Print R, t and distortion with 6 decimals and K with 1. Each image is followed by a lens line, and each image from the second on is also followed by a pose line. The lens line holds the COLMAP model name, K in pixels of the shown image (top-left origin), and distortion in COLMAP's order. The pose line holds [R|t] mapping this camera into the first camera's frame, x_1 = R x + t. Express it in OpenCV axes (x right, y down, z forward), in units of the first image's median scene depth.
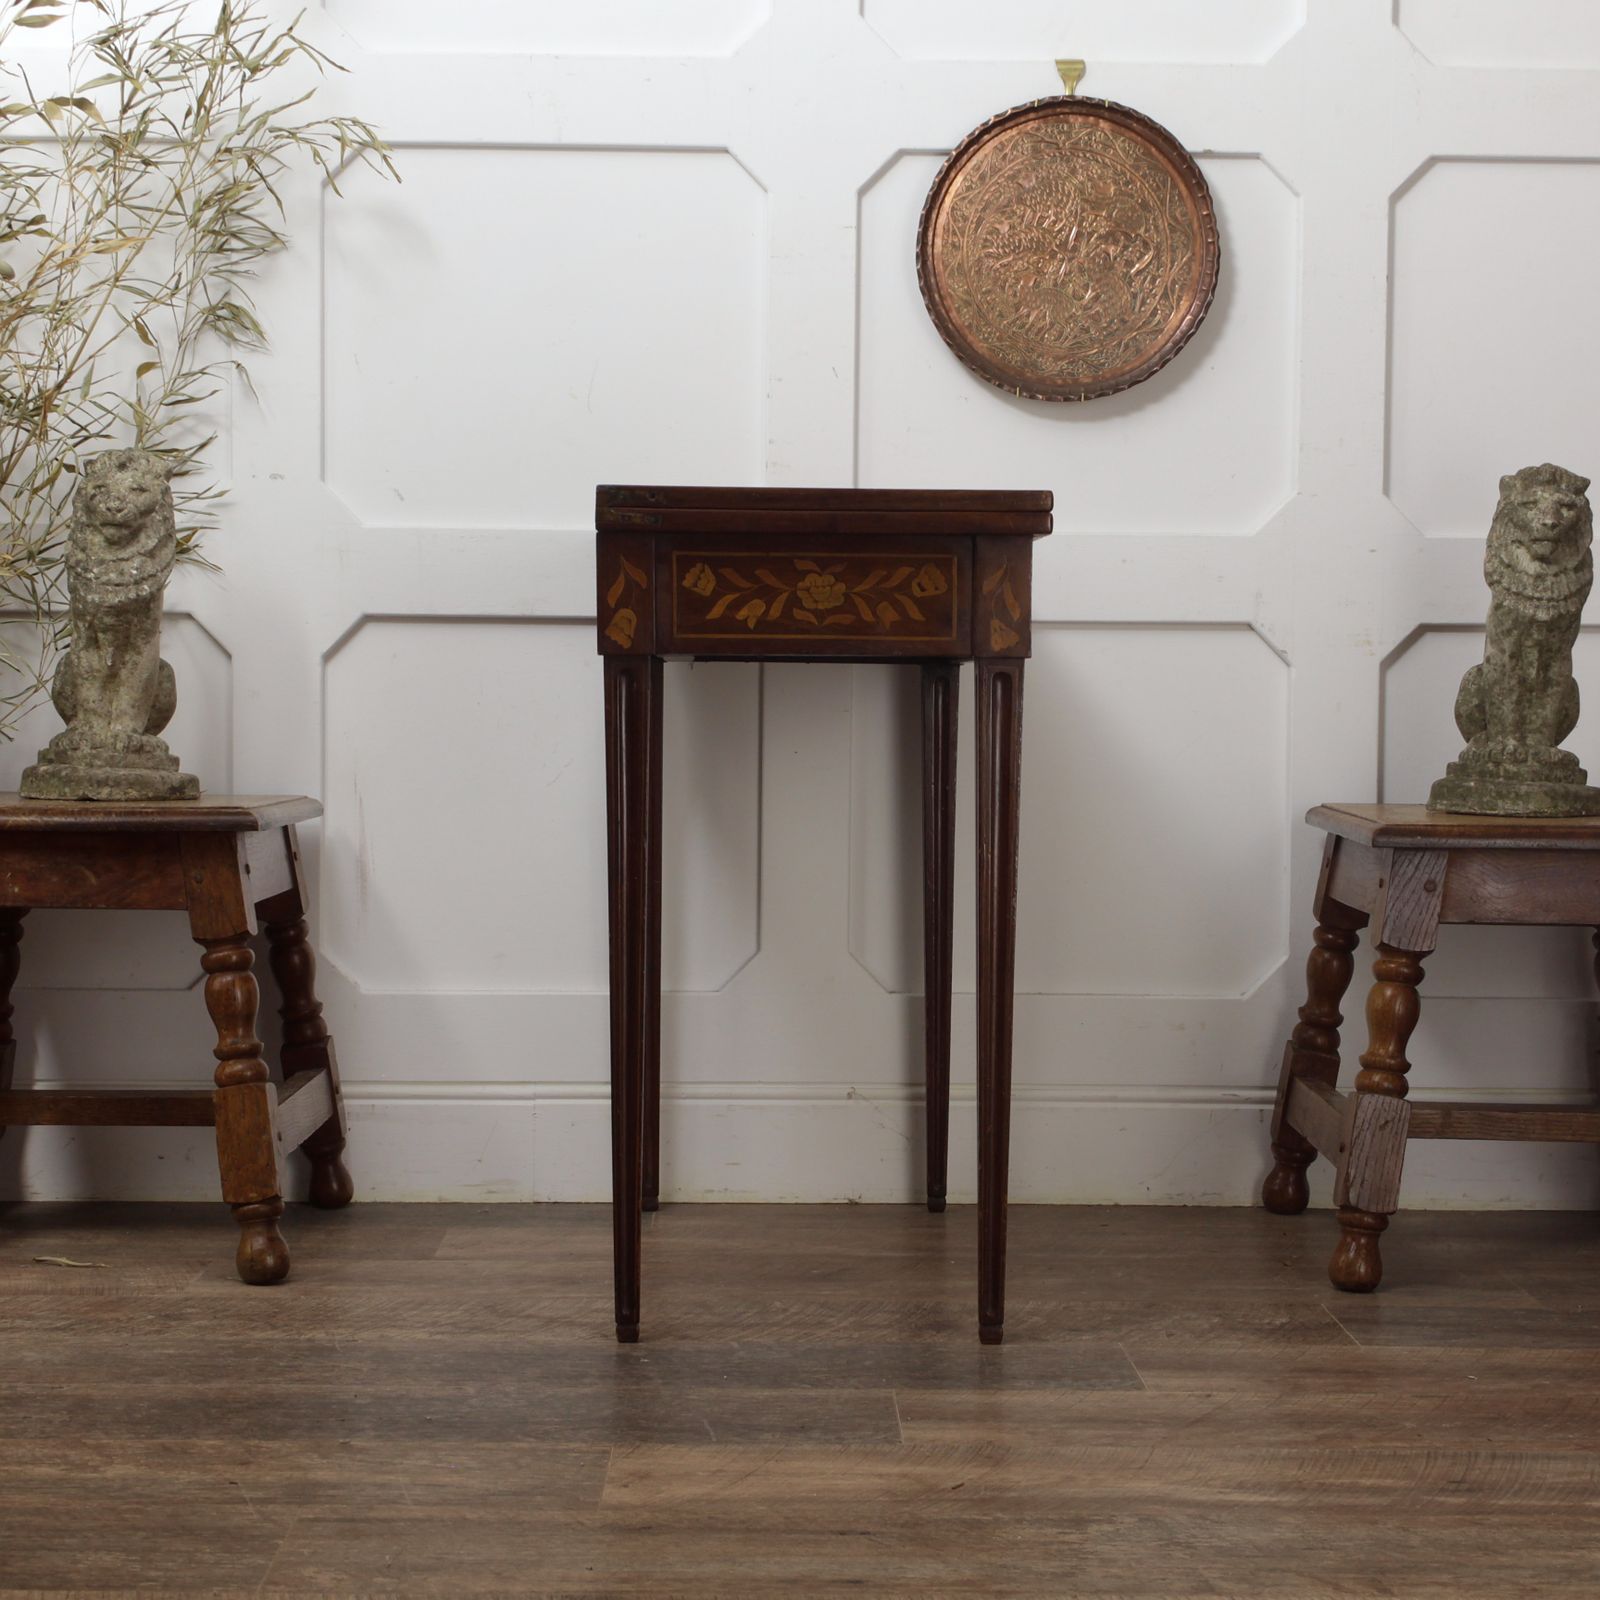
lens RADIAL K [[3105.7, 0, 804.6], [0, 3105.7, 798.5], [0, 0, 1]] dist [0.109684, -0.590212]
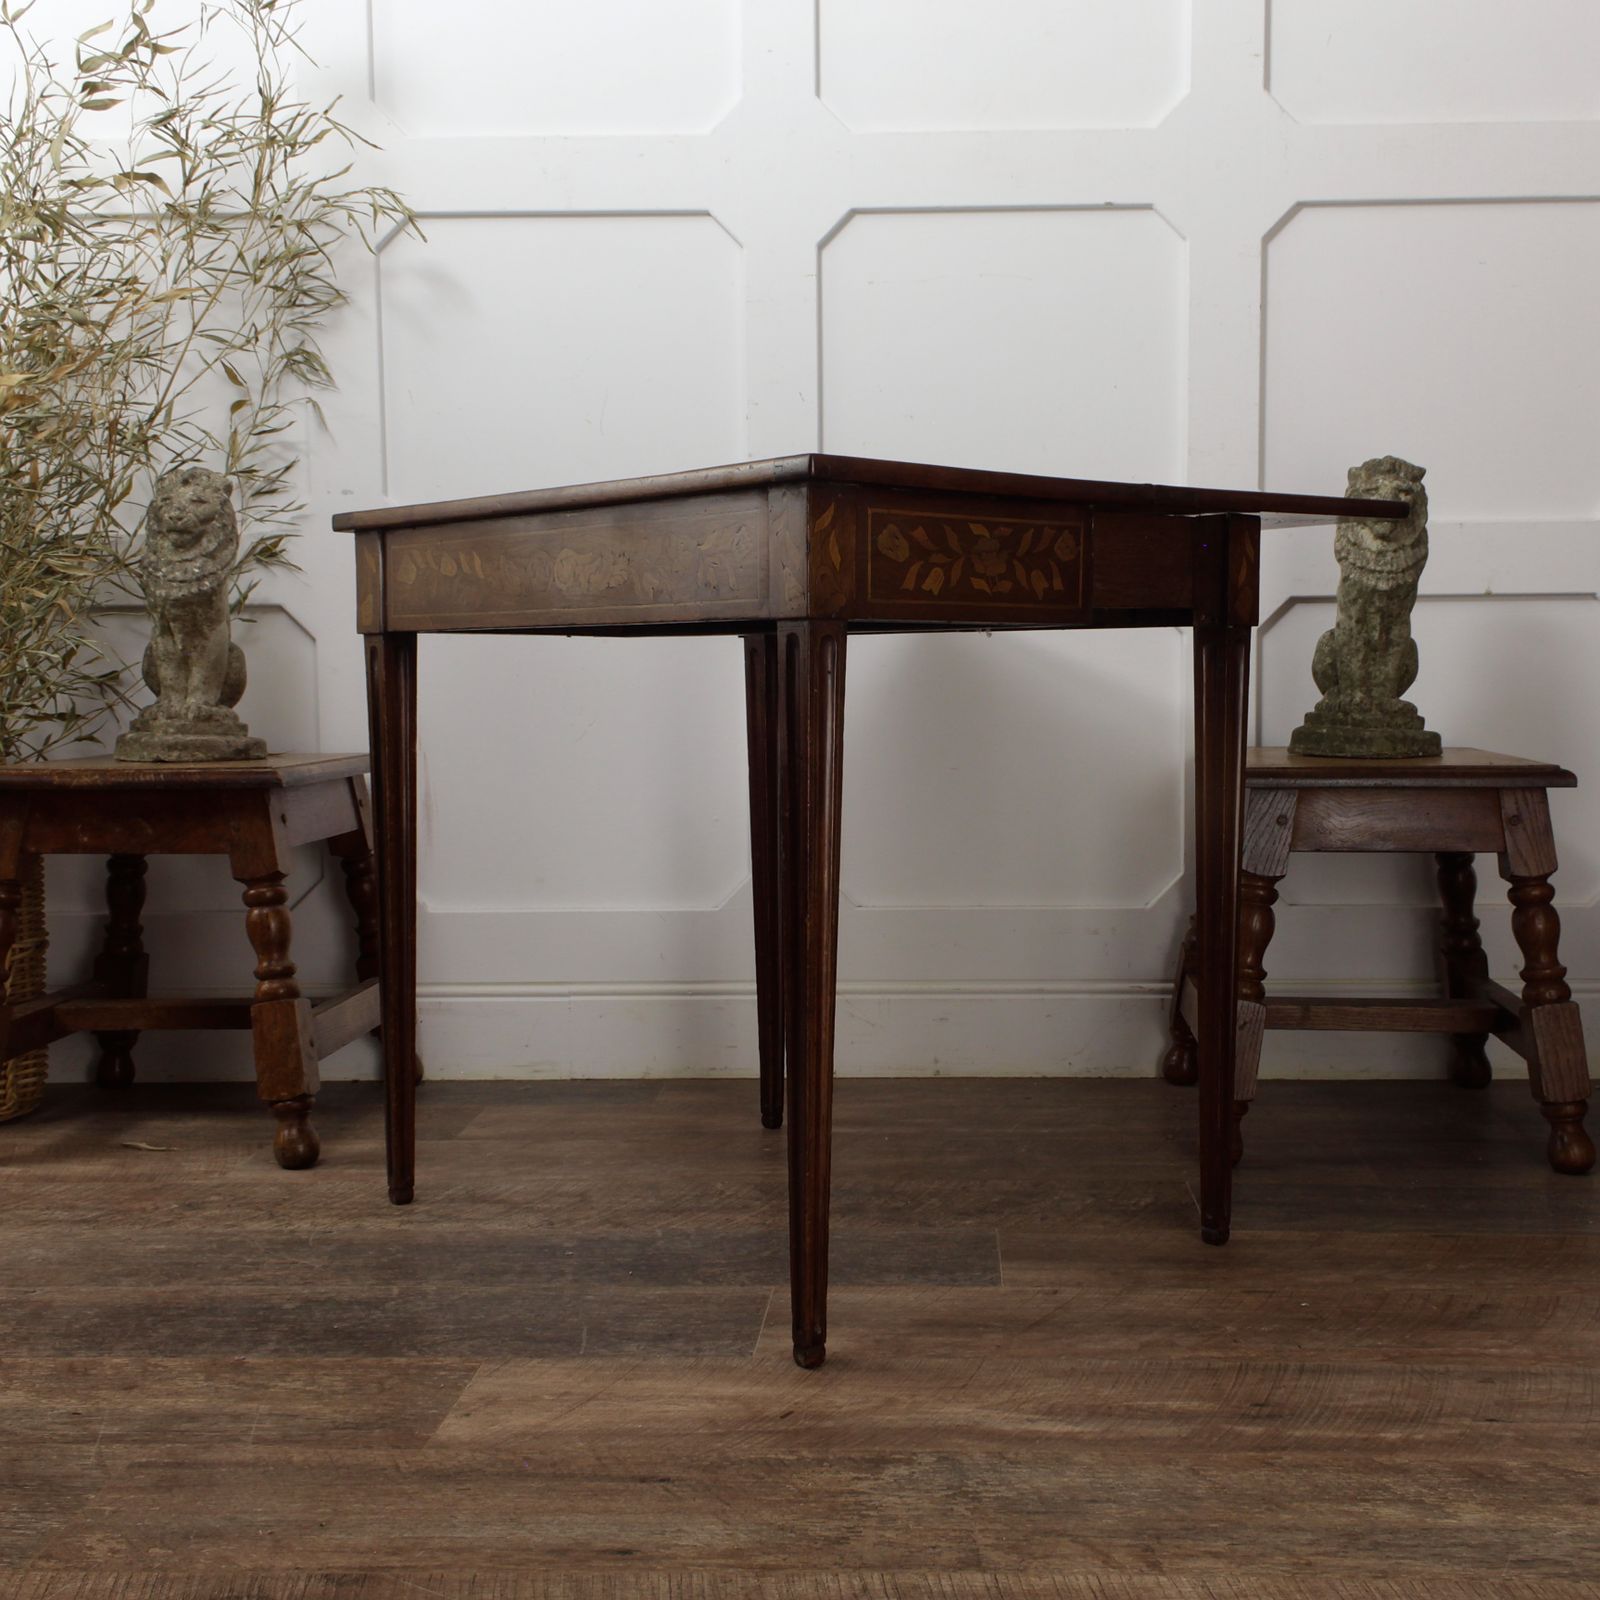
lens RADIAL K [[2017.0, 0, 884.9], [0, 2017.0, 803.7], [0, 0, 1]] dist [0.086039, -0.117816]
pose [[0.998742, -0.013457, -0.048304, 0.085316], [0.015198, 0.999242, 0.035847, -0.007103], [0.047785, -0.036536, 0.998189, 0.228077]]
